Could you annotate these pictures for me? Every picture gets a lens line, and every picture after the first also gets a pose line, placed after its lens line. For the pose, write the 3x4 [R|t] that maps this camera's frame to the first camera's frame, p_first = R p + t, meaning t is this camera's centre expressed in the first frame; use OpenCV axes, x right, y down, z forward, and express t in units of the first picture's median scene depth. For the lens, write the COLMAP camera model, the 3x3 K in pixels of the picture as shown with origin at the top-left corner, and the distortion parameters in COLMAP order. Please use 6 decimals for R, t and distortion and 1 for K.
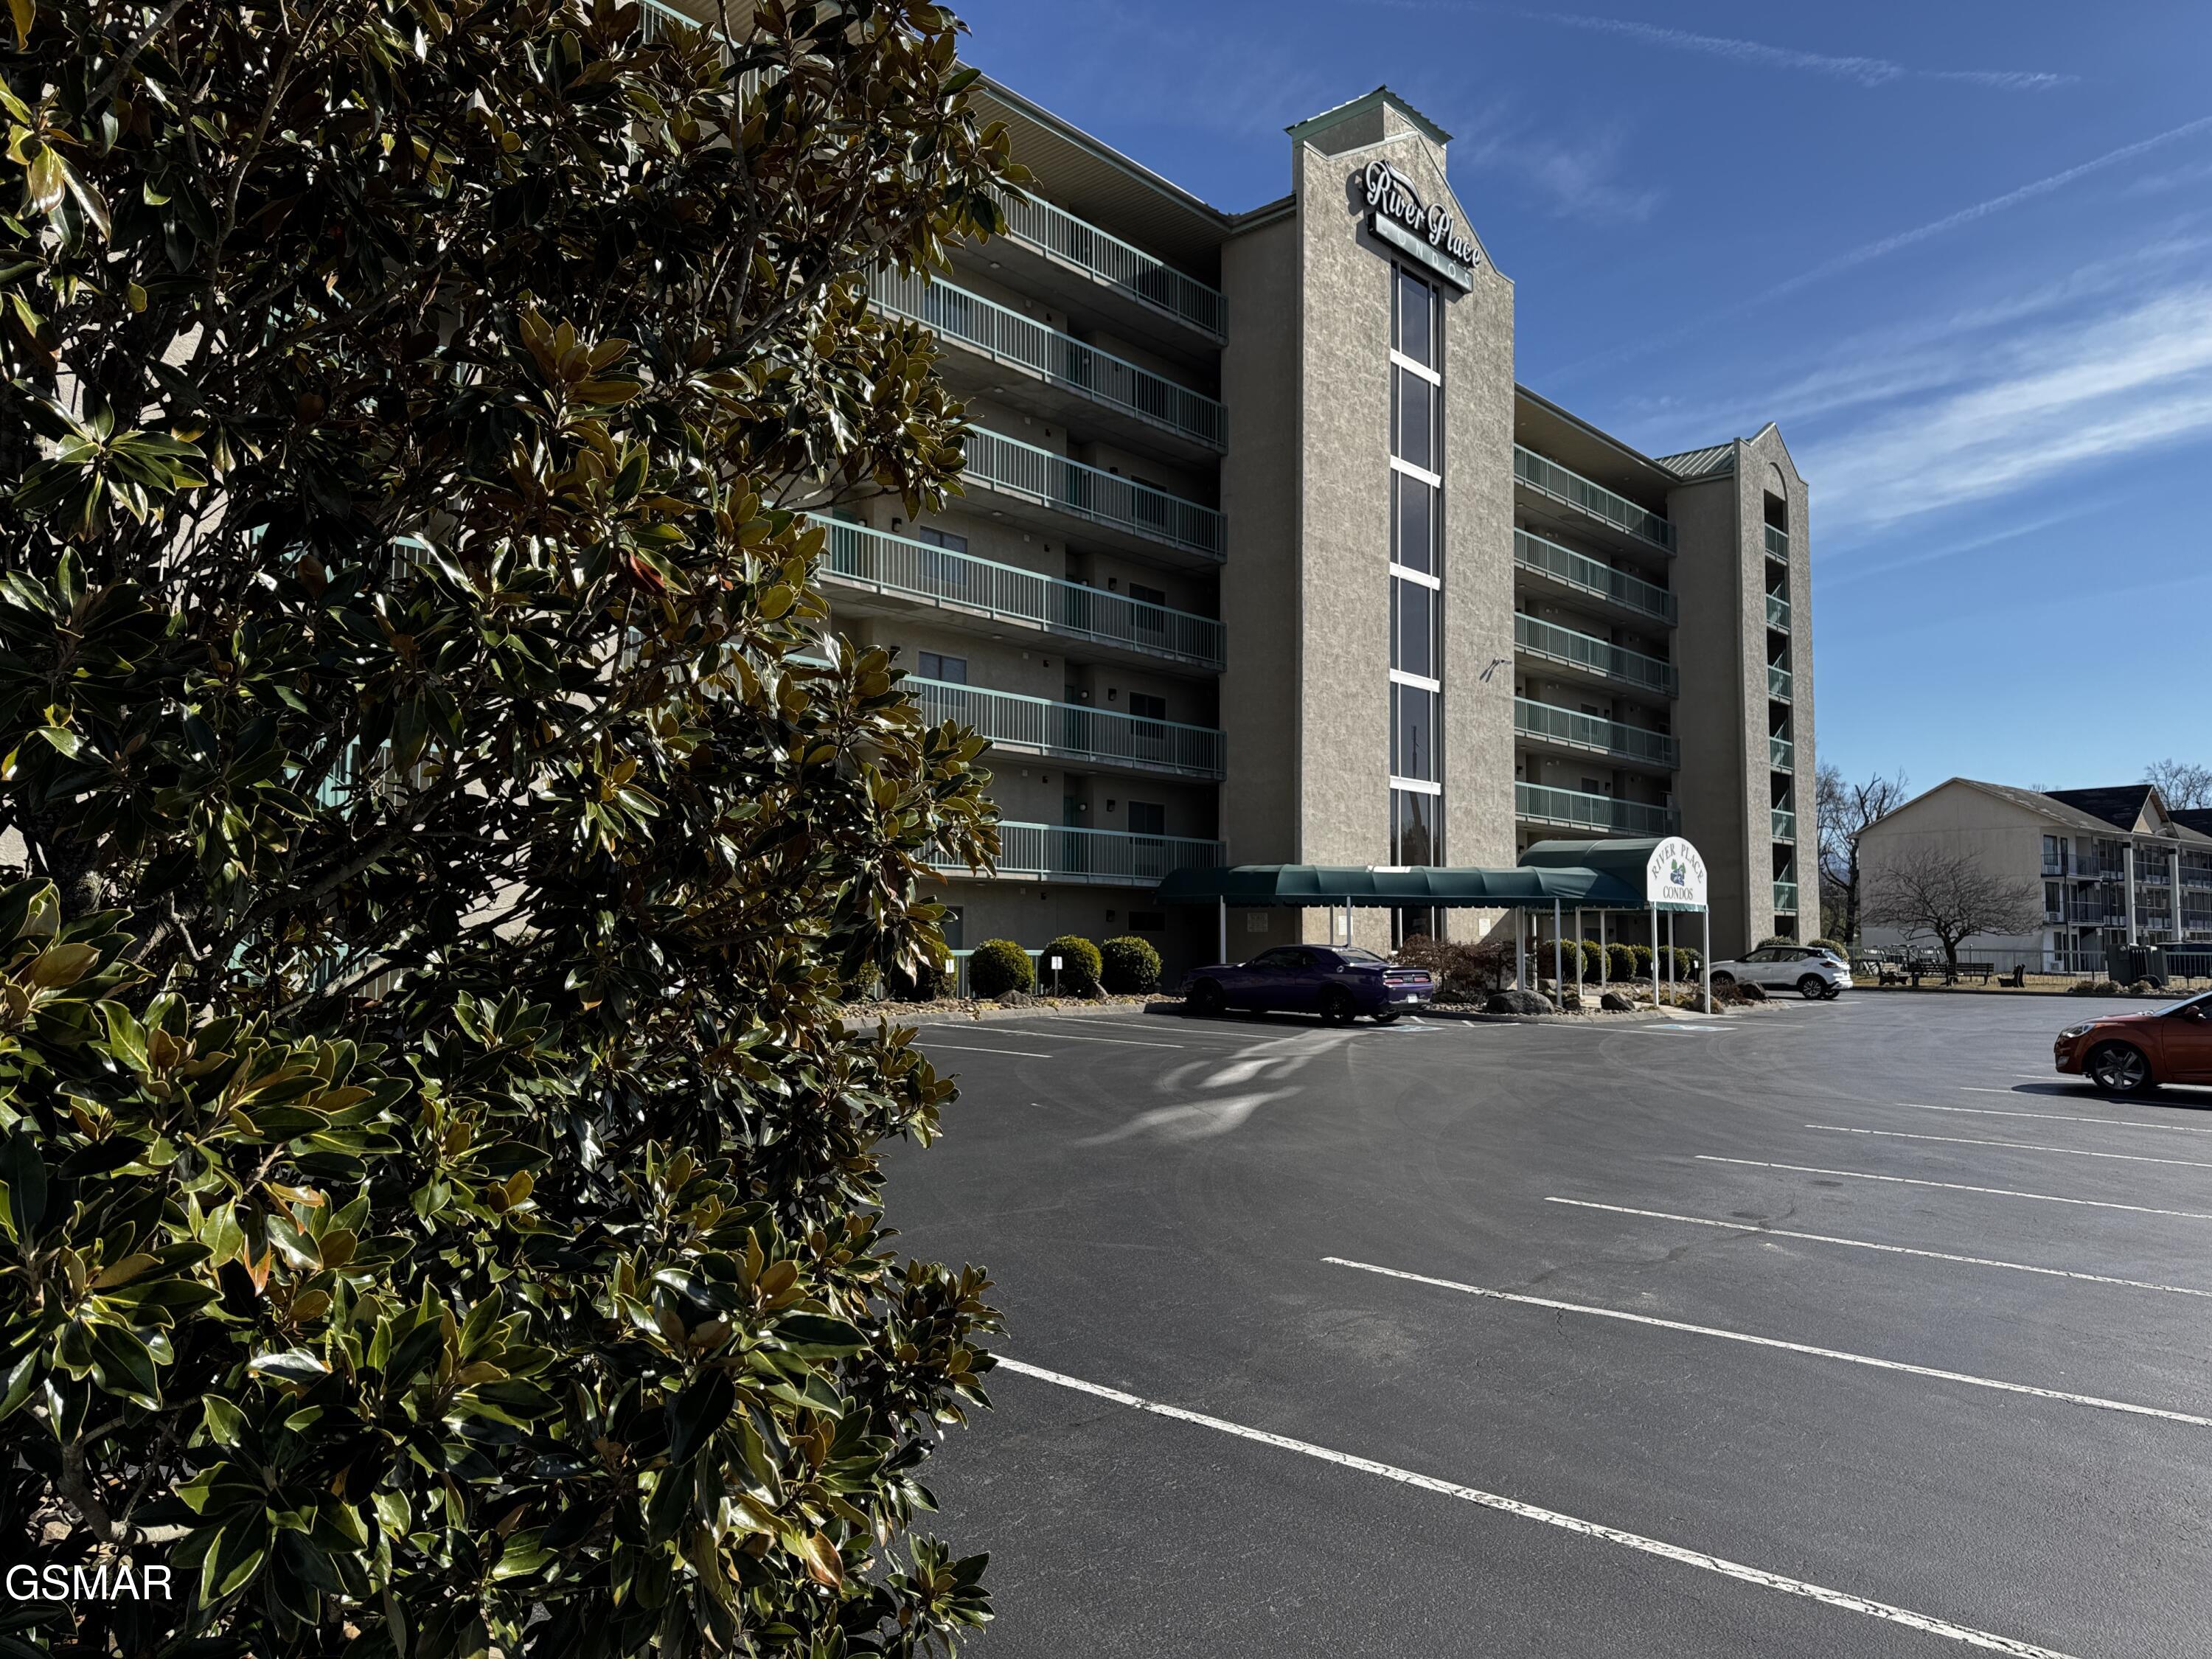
lens RADIAL K [[1550.0, 0, 1112.1], [0, 1550.0, 837.3], [0, 0, 1]] dist [0.195976, -0.383382]
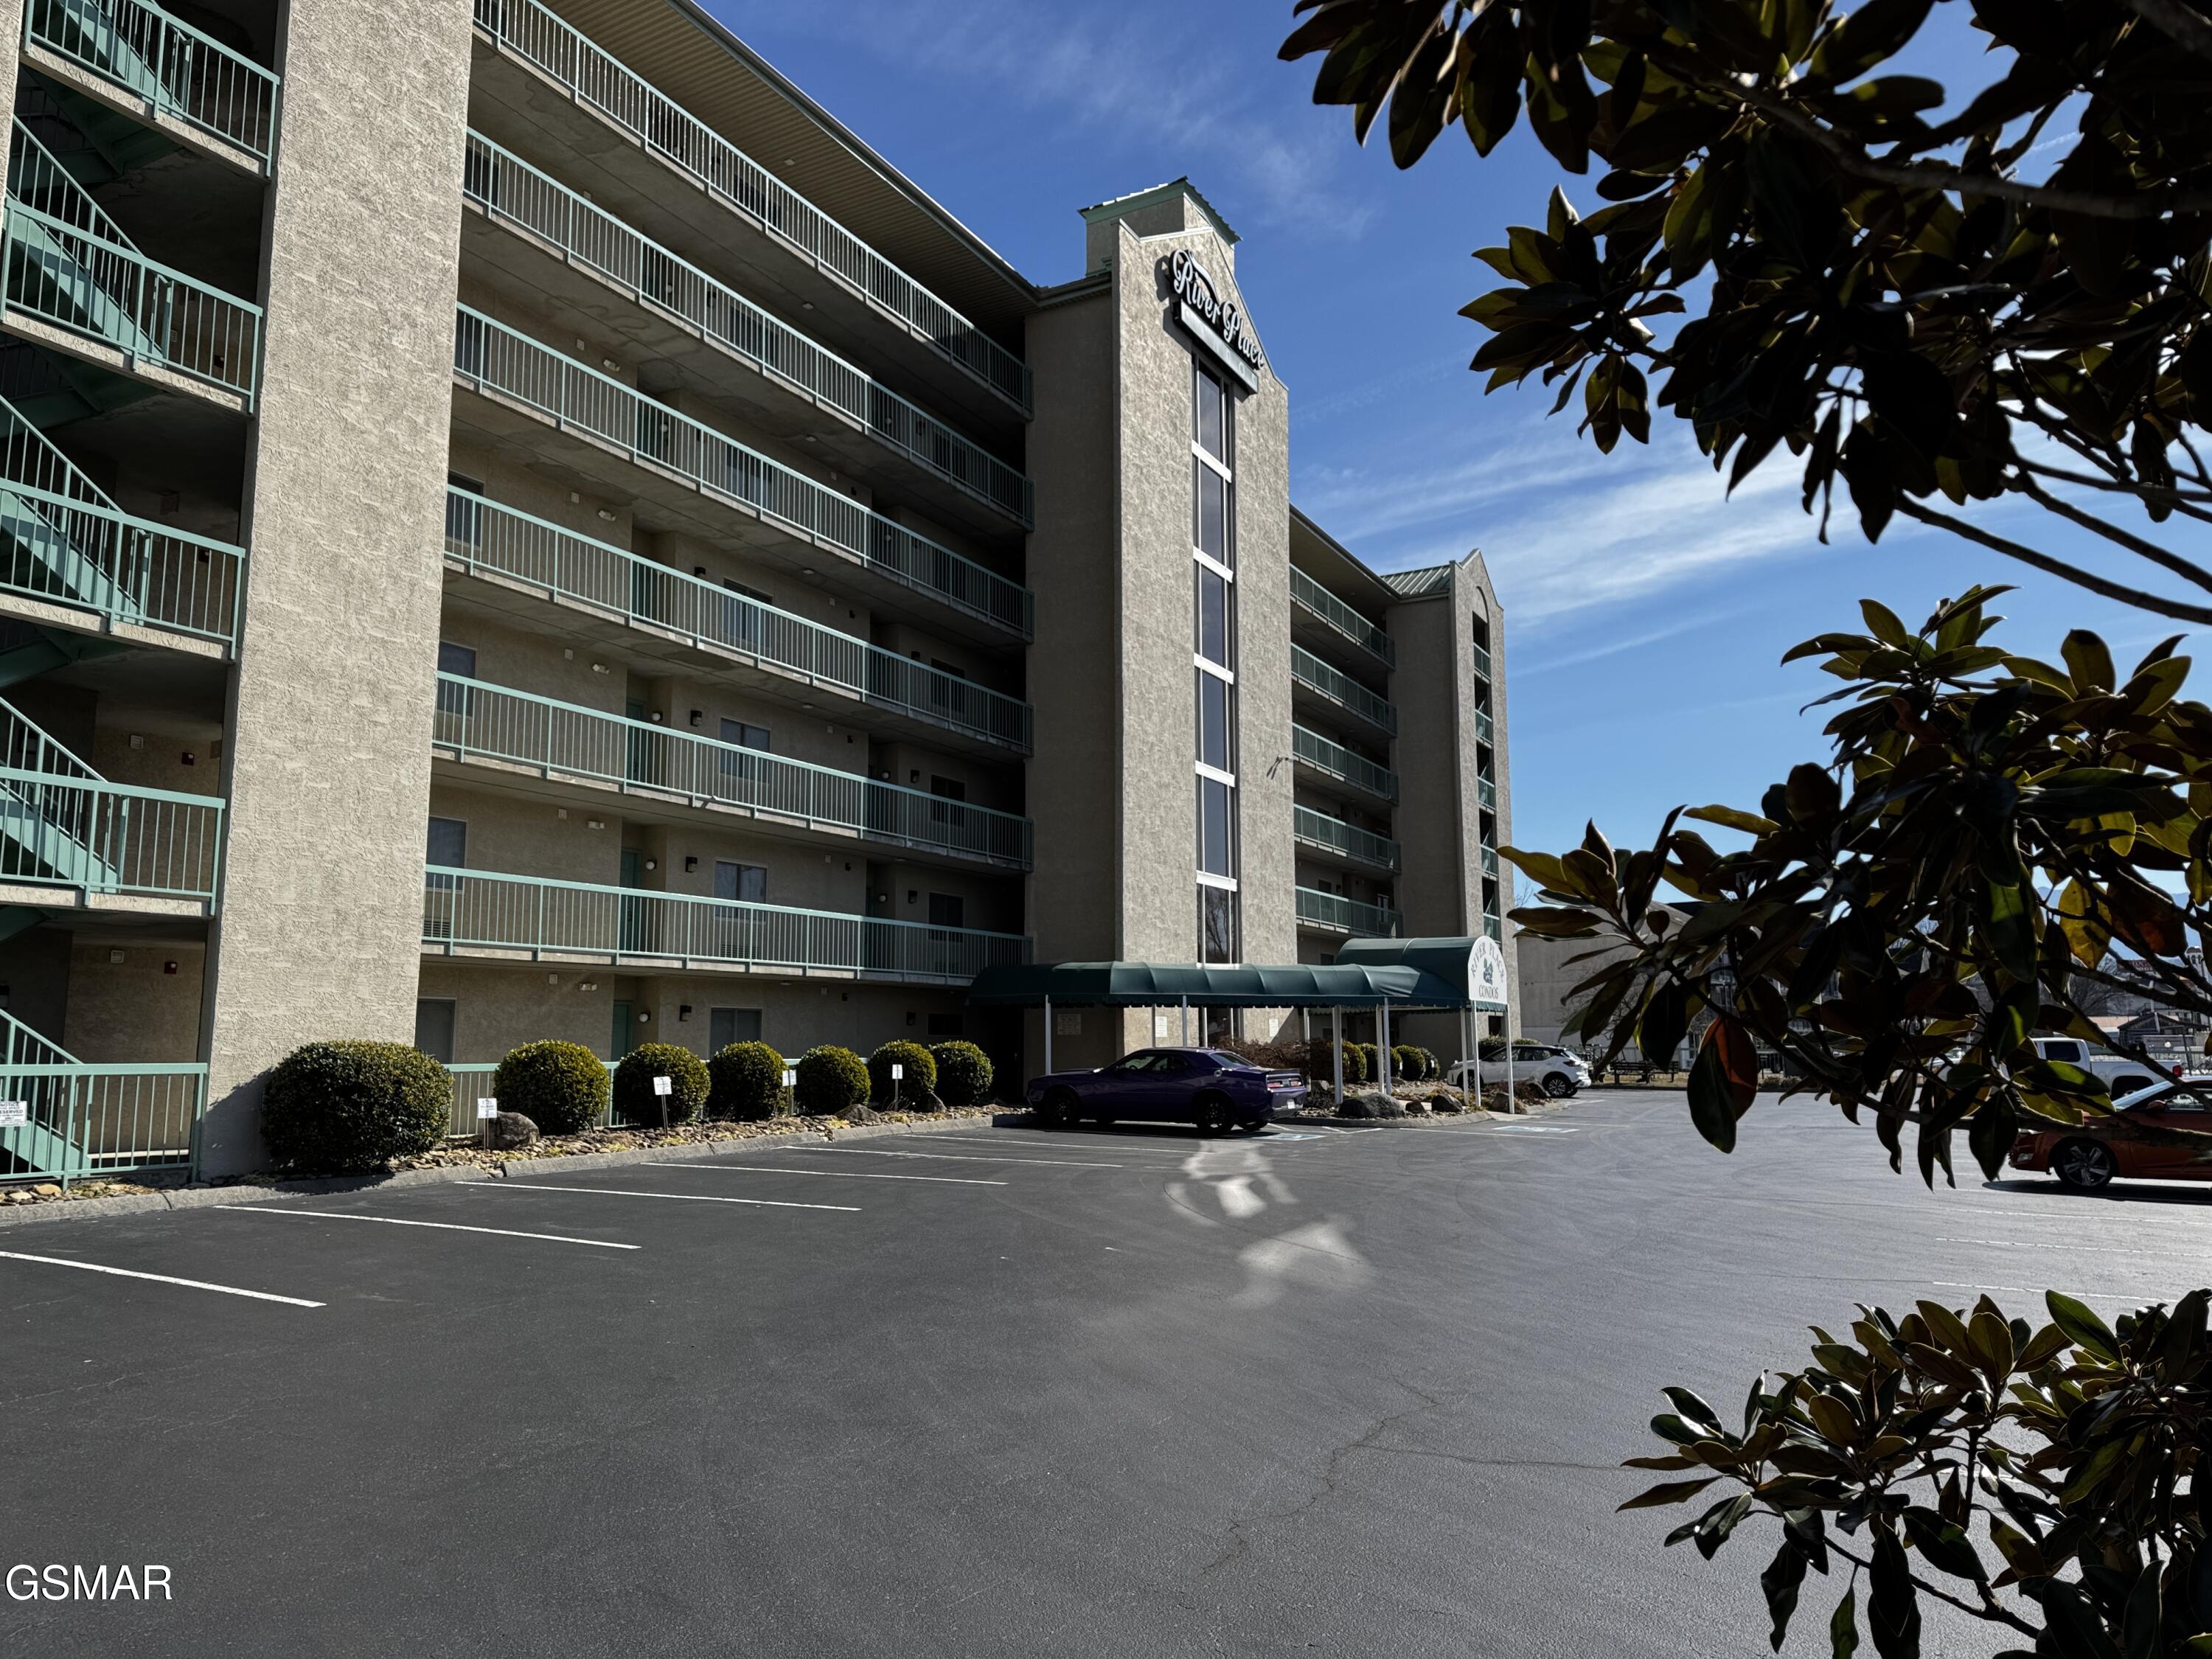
lens RADIAL K [[1550.0, 0, 1112.1], [0, 1550.0, 837.3], [0, 0, 1]] dist [0.195976, -0.383382]
pose [[0.971543, 0.022484, 0.235793, -0.100823], [-0.006735, 0.997704, -0.067386, 0.005418], [-0.236767, 0.063880, 0.969464, 0.080346]]
